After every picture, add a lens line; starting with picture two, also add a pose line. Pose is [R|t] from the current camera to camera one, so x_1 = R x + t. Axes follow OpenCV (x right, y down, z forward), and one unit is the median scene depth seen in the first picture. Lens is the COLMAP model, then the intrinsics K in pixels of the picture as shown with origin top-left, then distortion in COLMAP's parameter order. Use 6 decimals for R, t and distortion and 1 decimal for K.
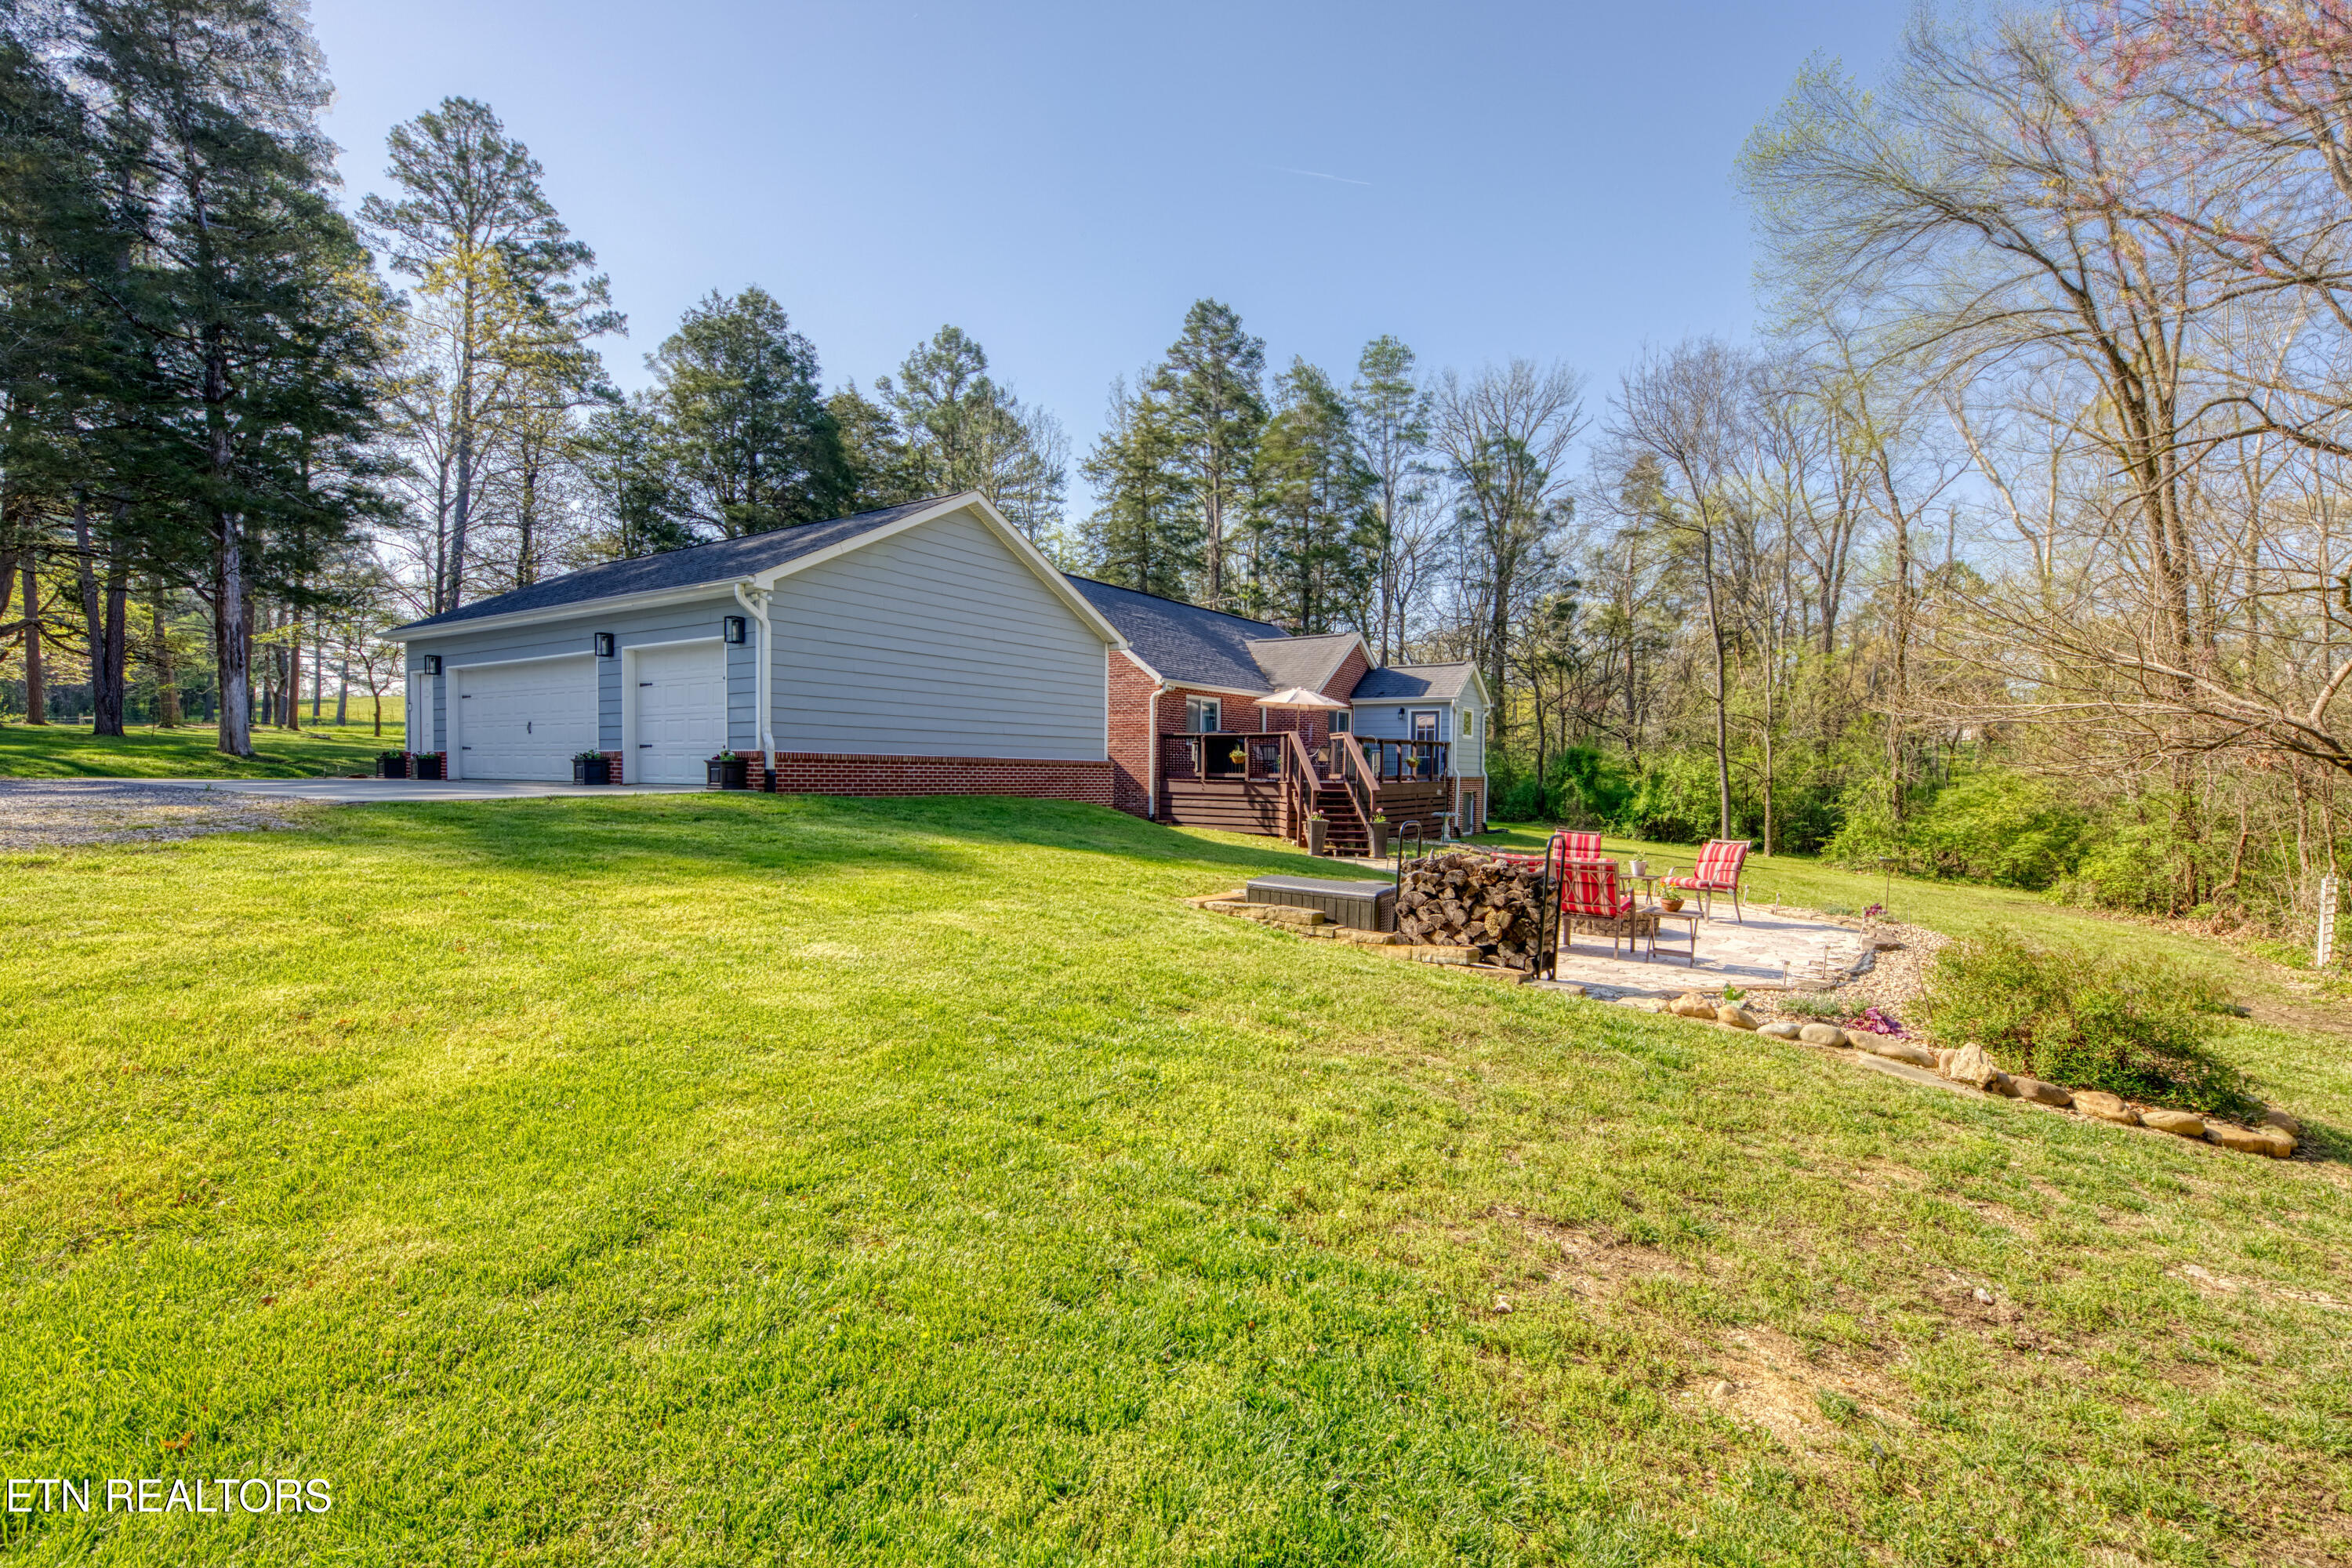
lens RADIAL K [[1049.4, 0, 1190.5], [0, 1049.4, 769.7], [0, 0, 1]] dist [0.003868, 0.000019]
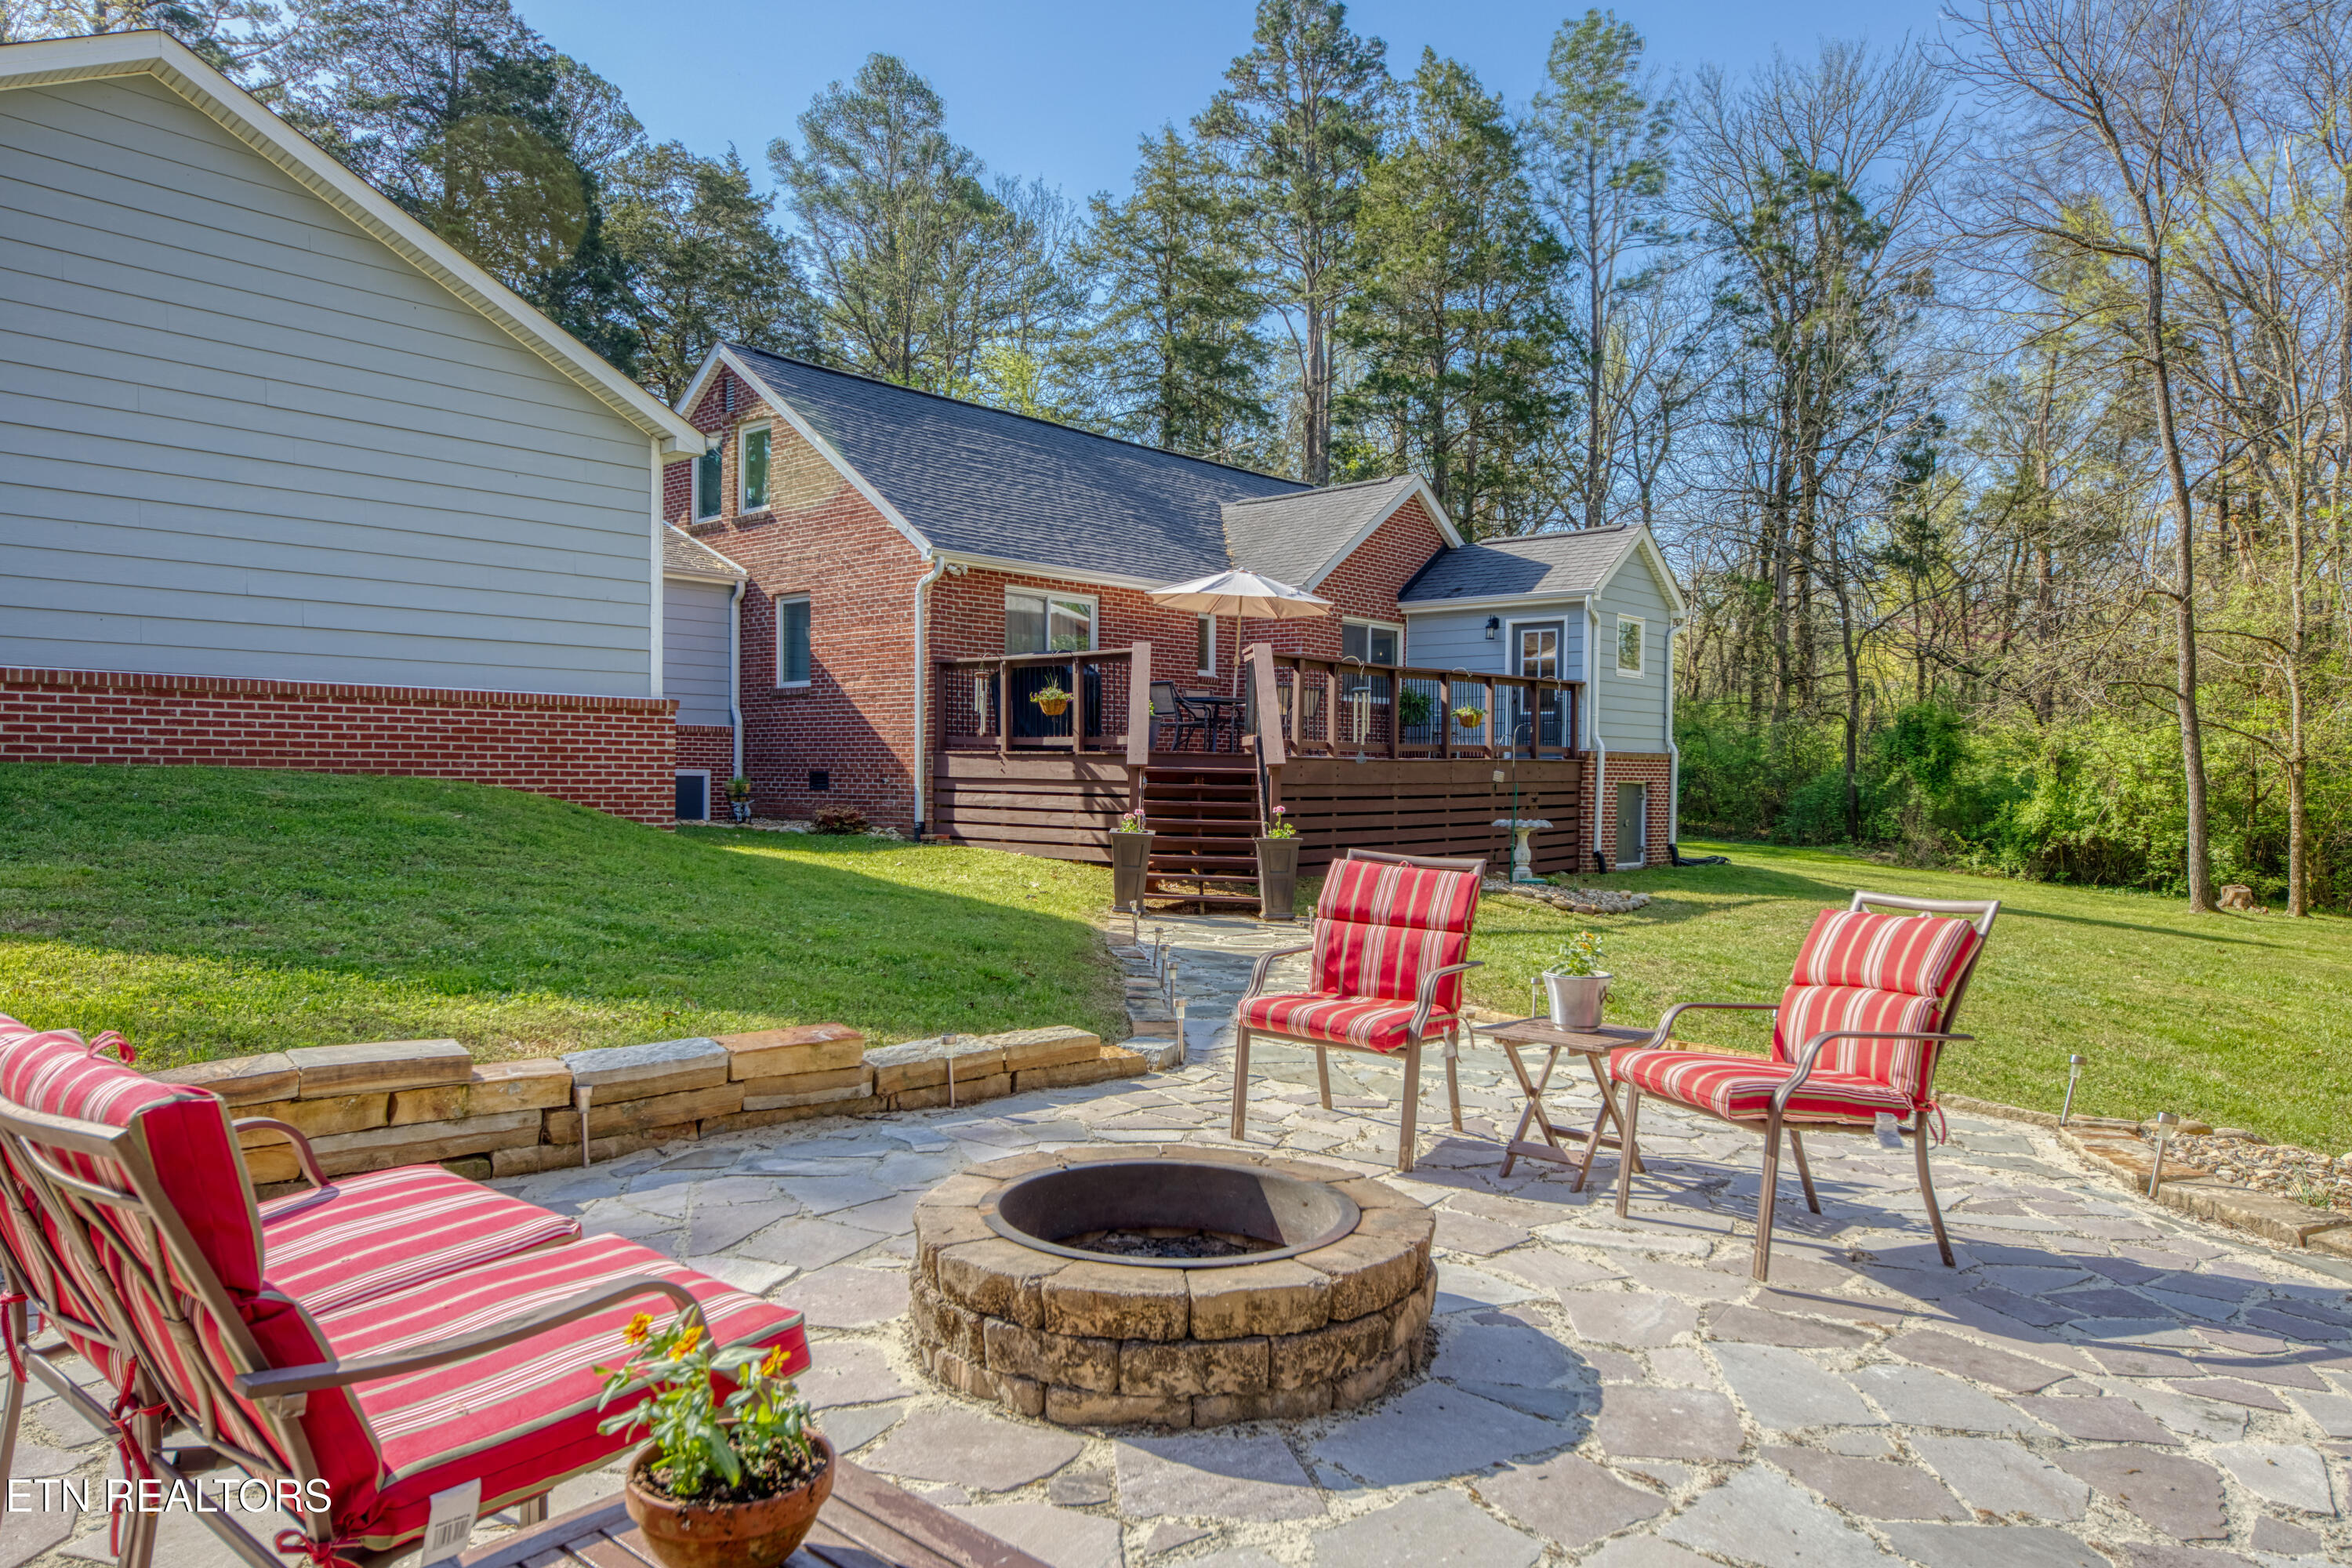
lens RADIAL K [[1512.0, 0, 1161.1], [0, 1512.0, 802.7], [0, 0, 1]] dist [0.001998, 0.003994]
pose [[0.988192, 0.001243, -0.153218, 0.116960], [0.002010, 0.999776, 0.021075, 0.011371], [0.153210, -0.021134, 0.987968, 0.189246]]
